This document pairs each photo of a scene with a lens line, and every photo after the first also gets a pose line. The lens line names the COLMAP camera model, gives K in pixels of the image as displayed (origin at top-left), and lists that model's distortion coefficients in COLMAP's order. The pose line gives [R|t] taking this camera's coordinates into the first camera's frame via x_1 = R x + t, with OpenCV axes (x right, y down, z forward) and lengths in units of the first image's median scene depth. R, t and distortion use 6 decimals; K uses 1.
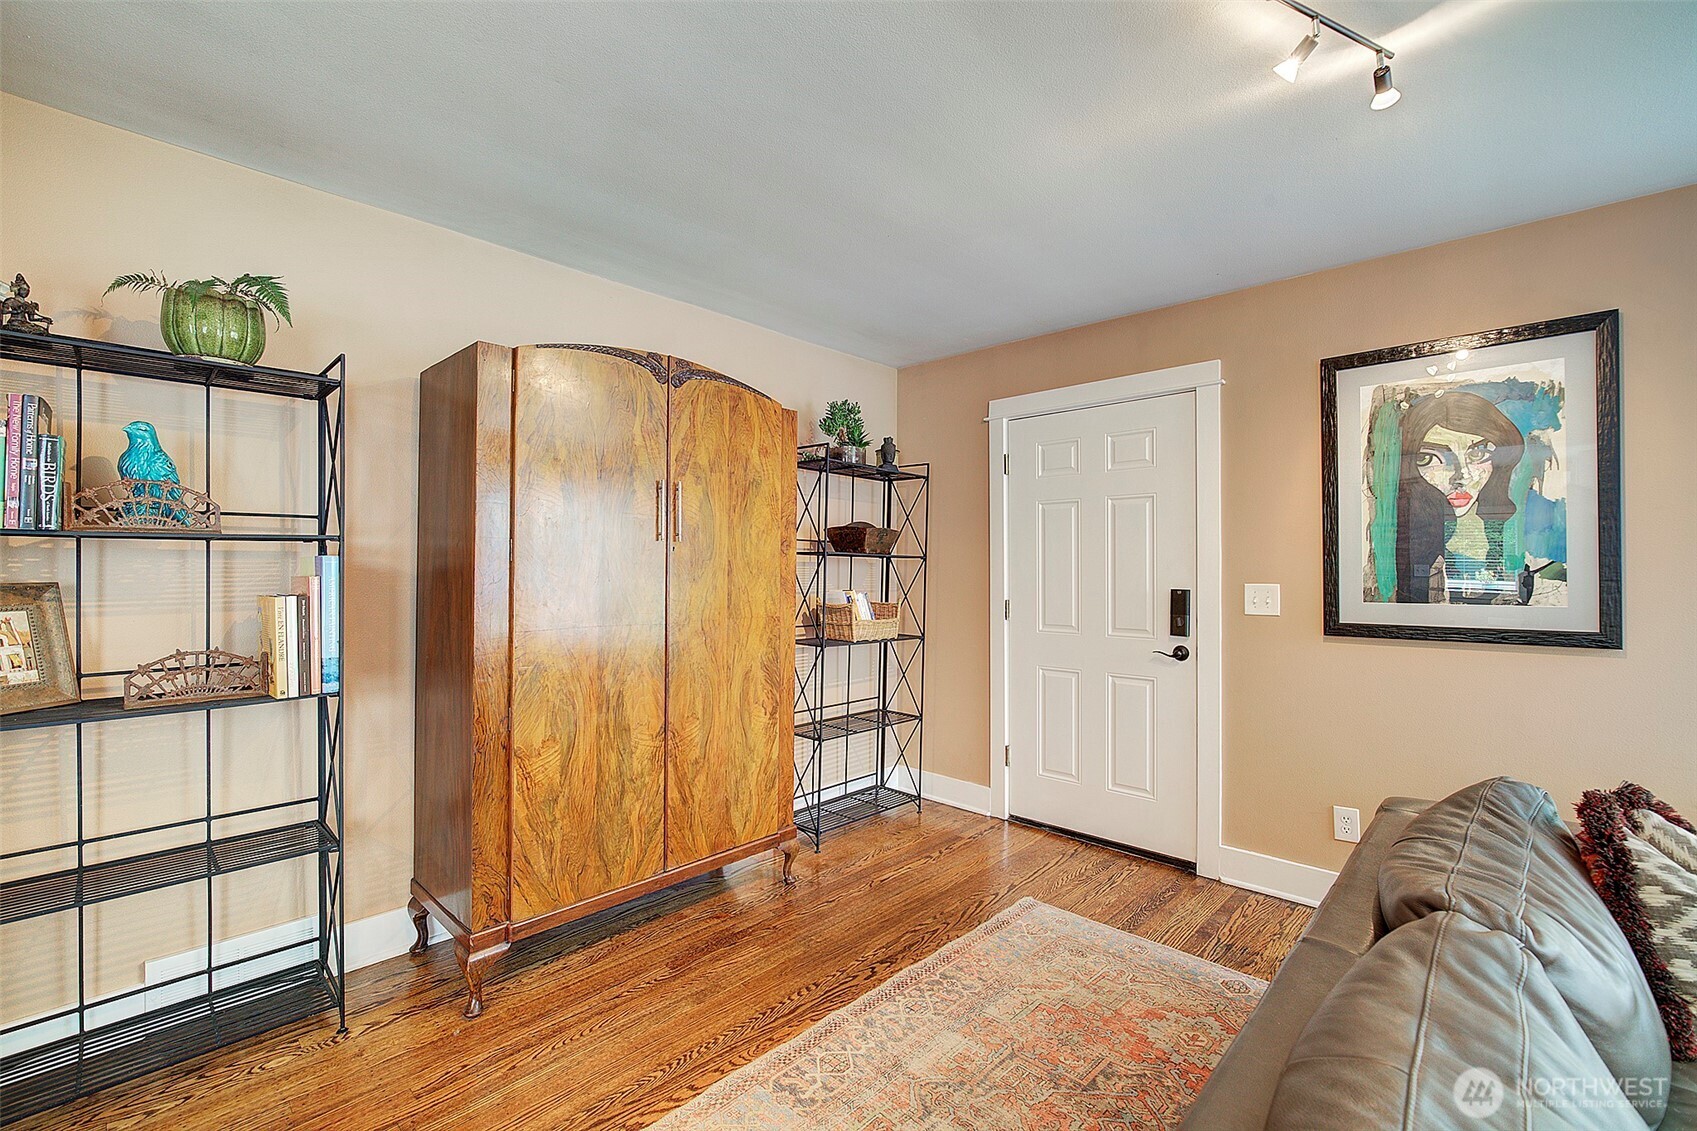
lens RADIAL K [[736.5, 0, 864.3], [0, 736.5, 560.5], [0, 0, 1]] dist [-0.003476, -0.000020]
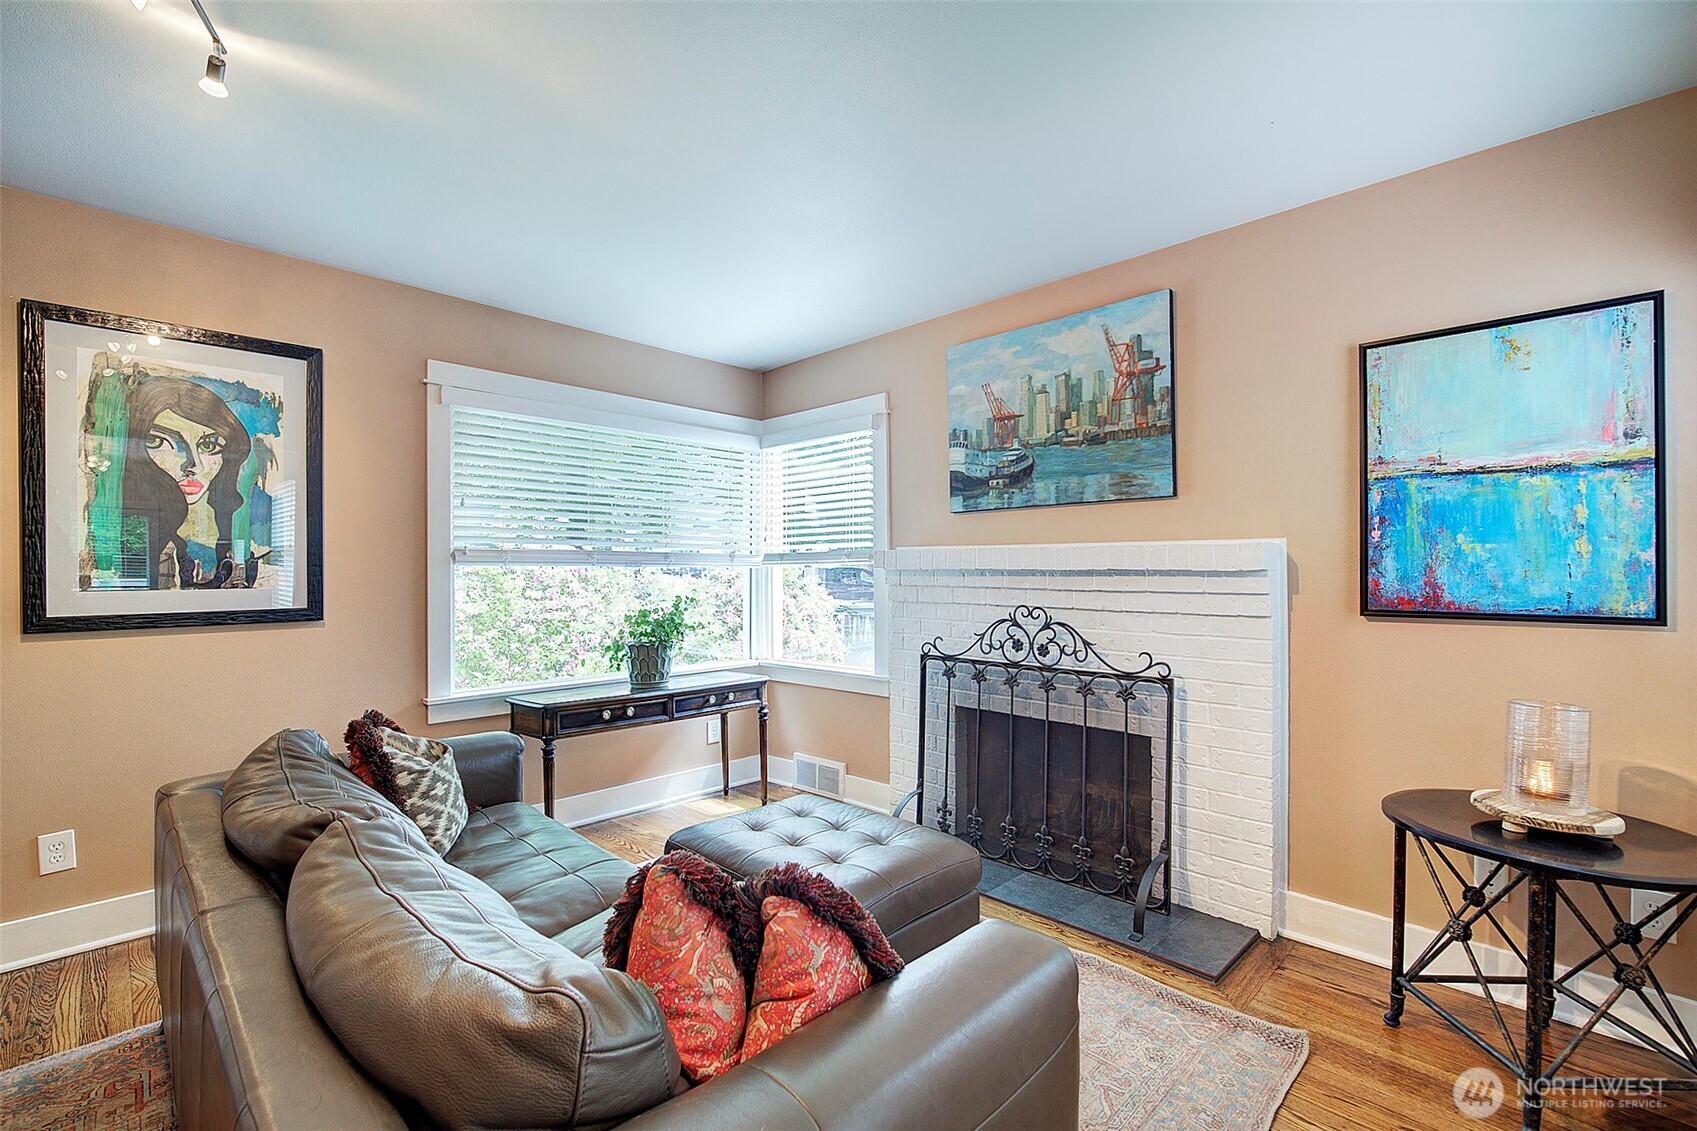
lens RADIAL K [[743.3, 0, 874.2], [0, 743.3, 568.2], [0, 0, 1]] dist [-0.001867, 0.000164]
pose [[-0.006124, 0.001984, 0.999979, -0.232579], [-0.003179, 0.999993, -0.002004, 0.029439], [-0.999976, -0.003191, -0.006118, 0.058310]]
